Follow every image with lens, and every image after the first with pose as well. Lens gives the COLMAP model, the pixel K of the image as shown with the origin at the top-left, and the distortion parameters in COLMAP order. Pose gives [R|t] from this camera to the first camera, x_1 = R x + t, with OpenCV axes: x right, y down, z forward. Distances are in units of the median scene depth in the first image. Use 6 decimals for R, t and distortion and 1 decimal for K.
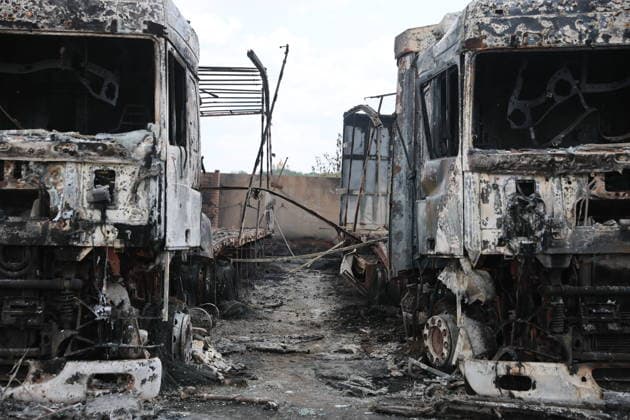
lens RADIAL K [[949.7, 0, 317.4], [0, 949.7, 228.2], [0, 0, 1]] dist [0.134308, 0.052471]
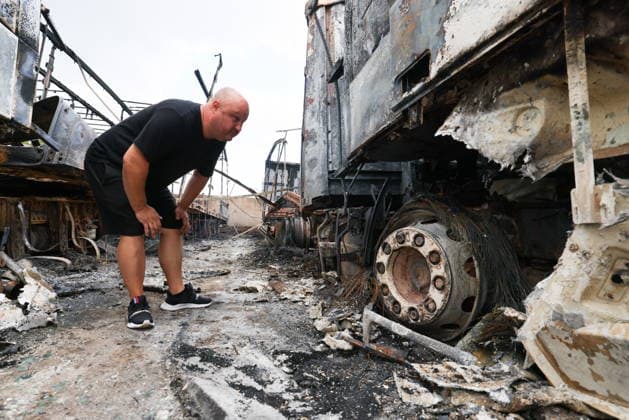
lens RADIAL K [[370.8, 0, 301.9], [0, 370.8, 206.4], [0, 0, 1]] dist [-0.042643, 0.044000]
pose [[0.992412, 0.022508, 0.120880, 0.033556], [-0.013675, 0.997208, -0.073408, 0.079921], [-0.122195, 0.071197, 0.989949, 0.664799]]
